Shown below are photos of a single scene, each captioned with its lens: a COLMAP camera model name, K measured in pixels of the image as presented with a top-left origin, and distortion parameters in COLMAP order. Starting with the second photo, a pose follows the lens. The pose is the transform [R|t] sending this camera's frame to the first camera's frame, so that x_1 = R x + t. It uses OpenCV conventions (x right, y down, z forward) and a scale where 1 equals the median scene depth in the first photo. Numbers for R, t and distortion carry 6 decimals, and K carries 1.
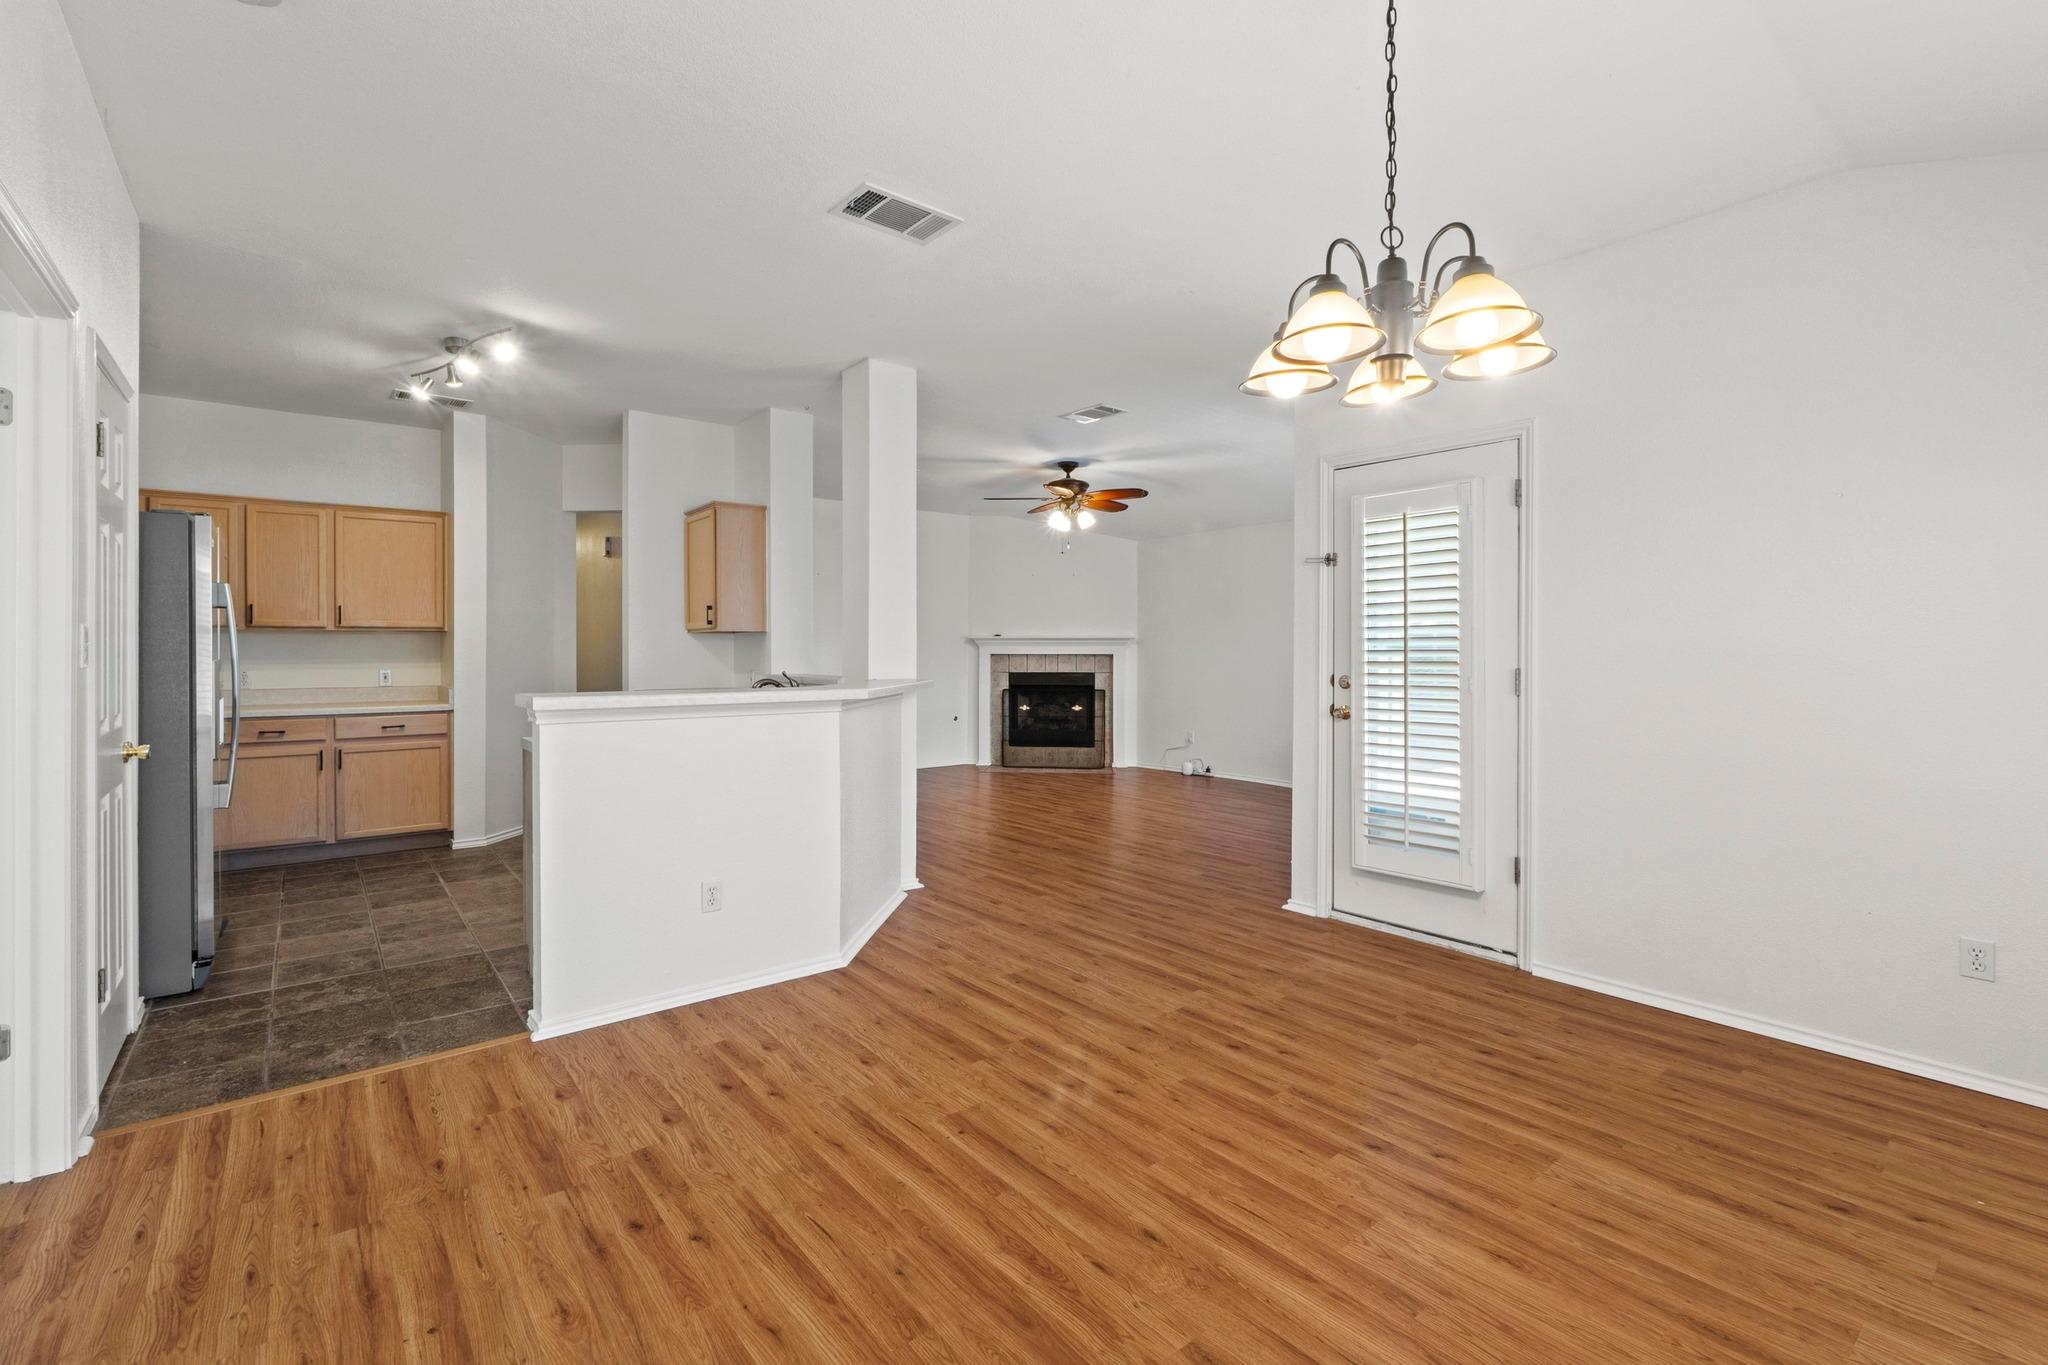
lens RADIAL K [[906.3, 0, 1014.0], [0, 906.3, 651.2], [0, 0, 1]] dist [-0.004445, 0.000075]
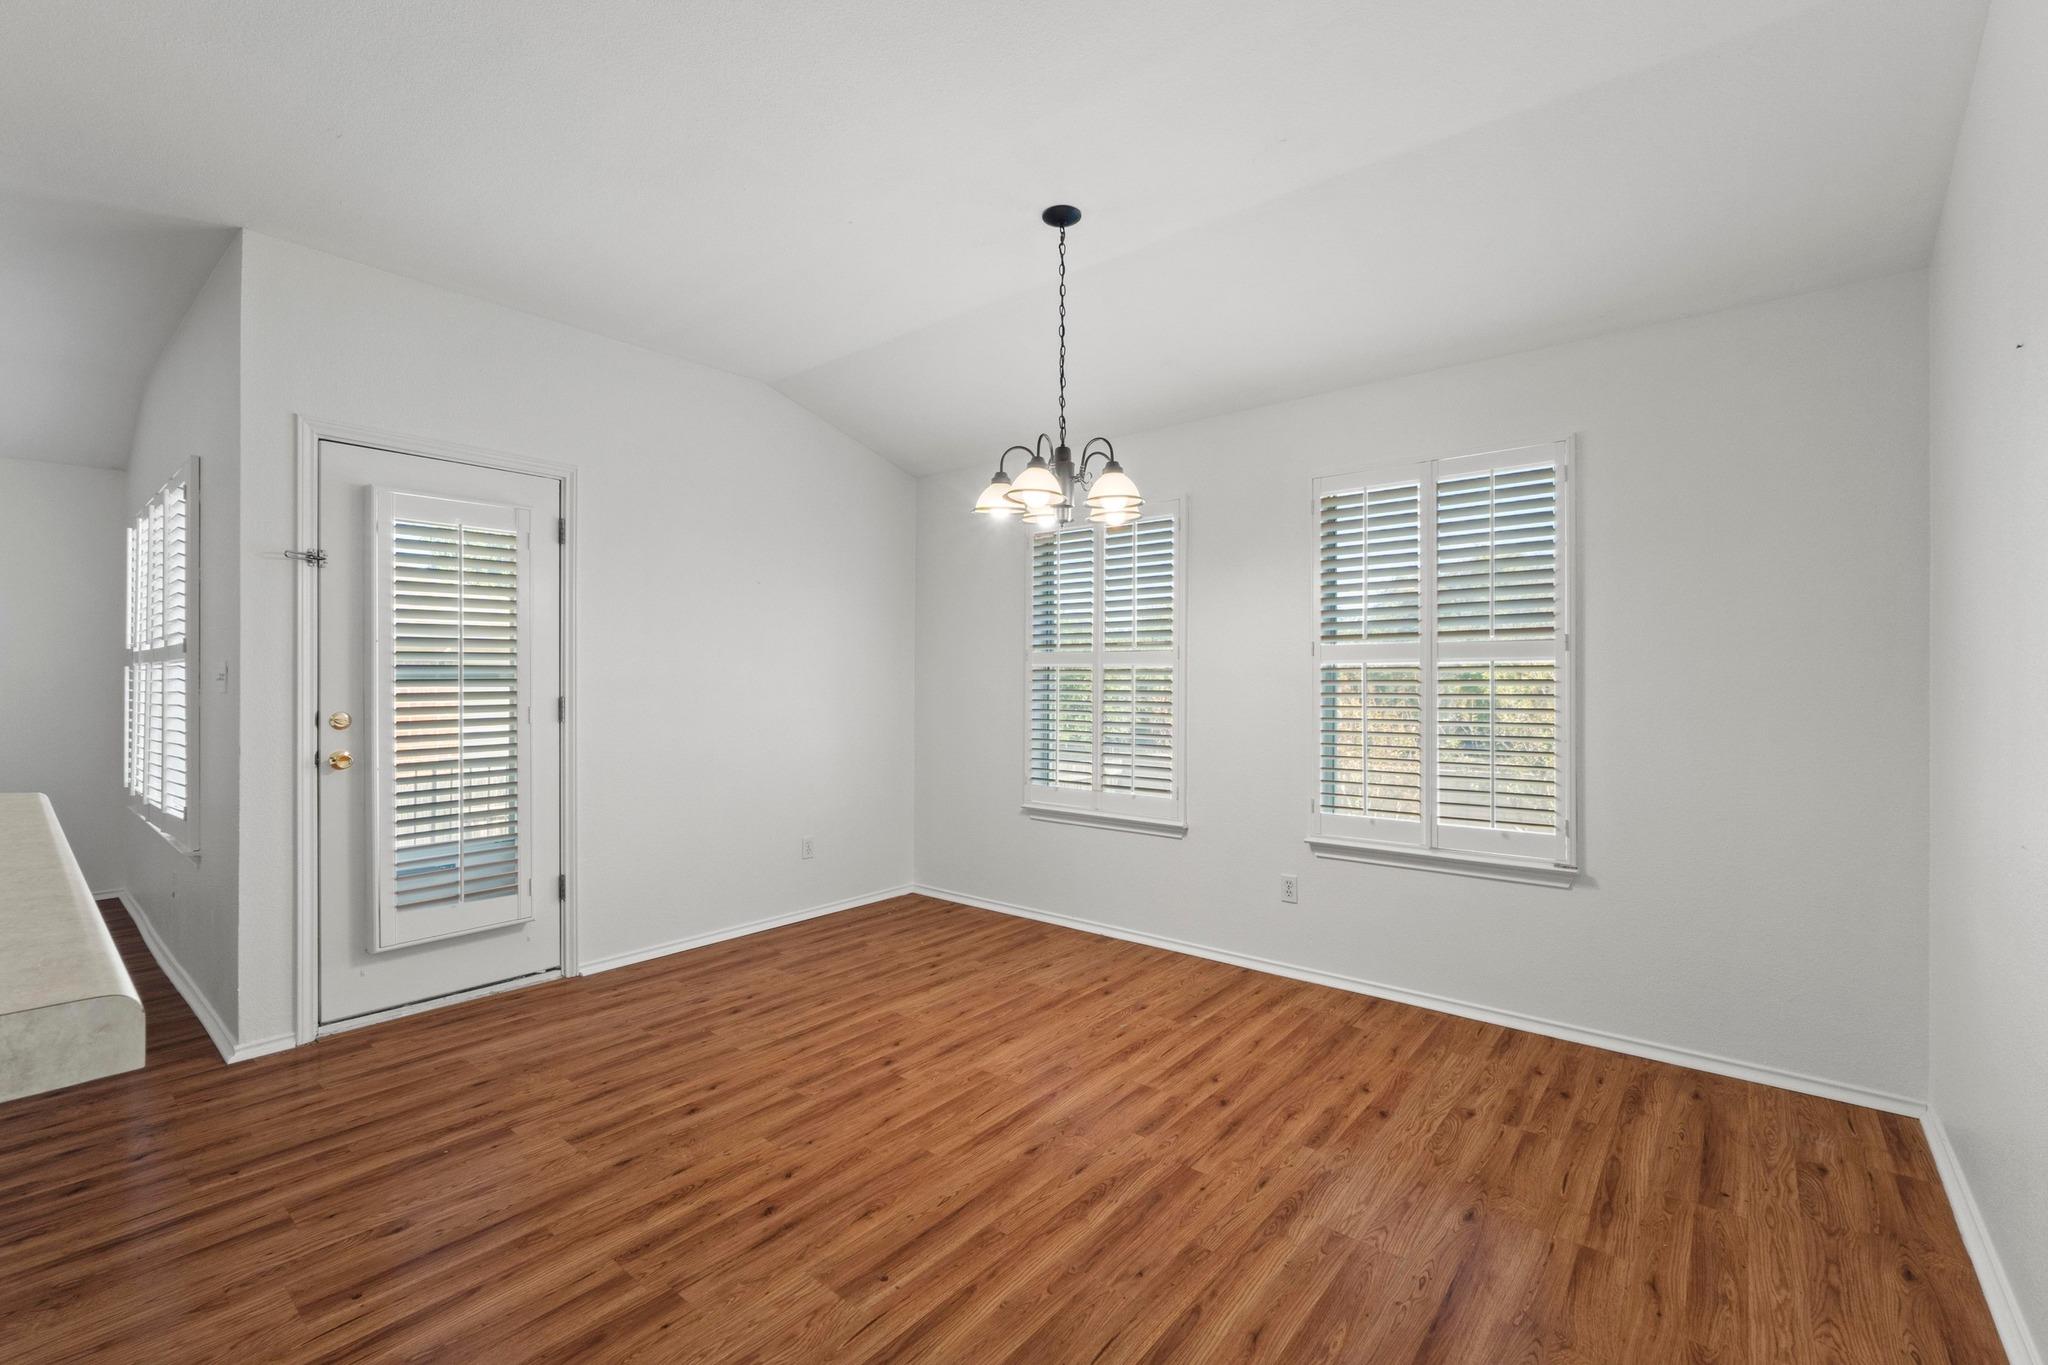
lens RADIAL K [[882.0, 0, 1011.5], [0, 882.0, 680.9], [0, 0, 1]] dist [-0.003640, -0.000595]
pose [[-0.202455, -0.003836, 0.979284, -0.609419], [-0.002342, 0.999991, 0.003432, -0.005011], [-0.979289, -0.001599, -0.202462, 0.750944]]
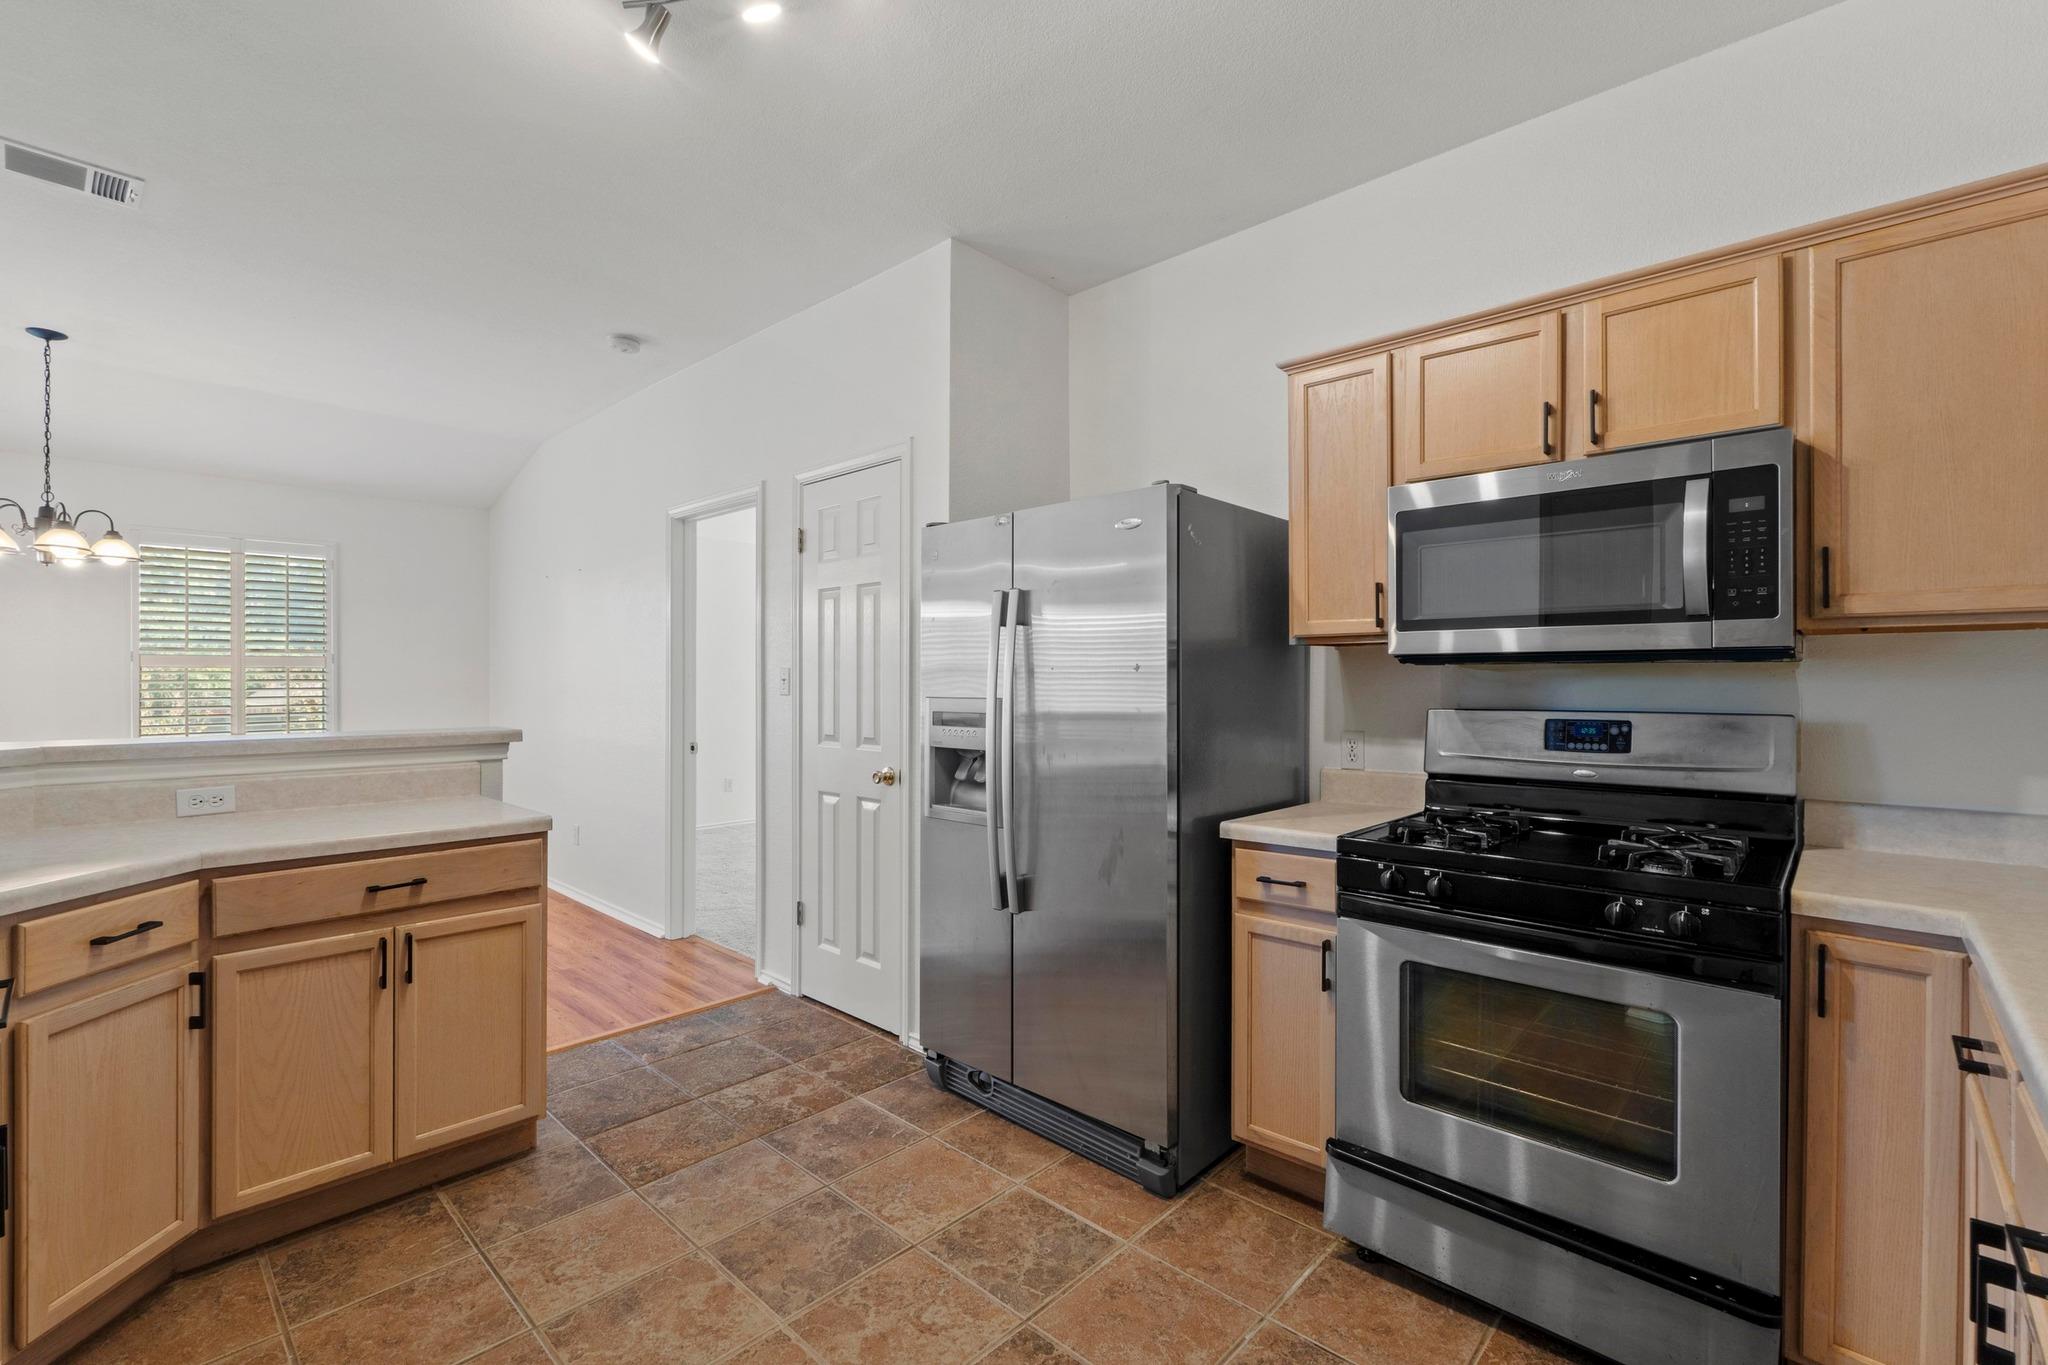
lens RADIAL K [[888.3, 0, 1020.7], [0, 888.3, 677.9], [0, 0, 1]] dist [-0.004568, -0.000533]
pose [[-0.988630, -0.003218, -0.150337, -0.860902], [-0.002978, 0.999994, -0.001822, -0.007363], [0.150342, -0.001354, -0.988633, 1.856568]]
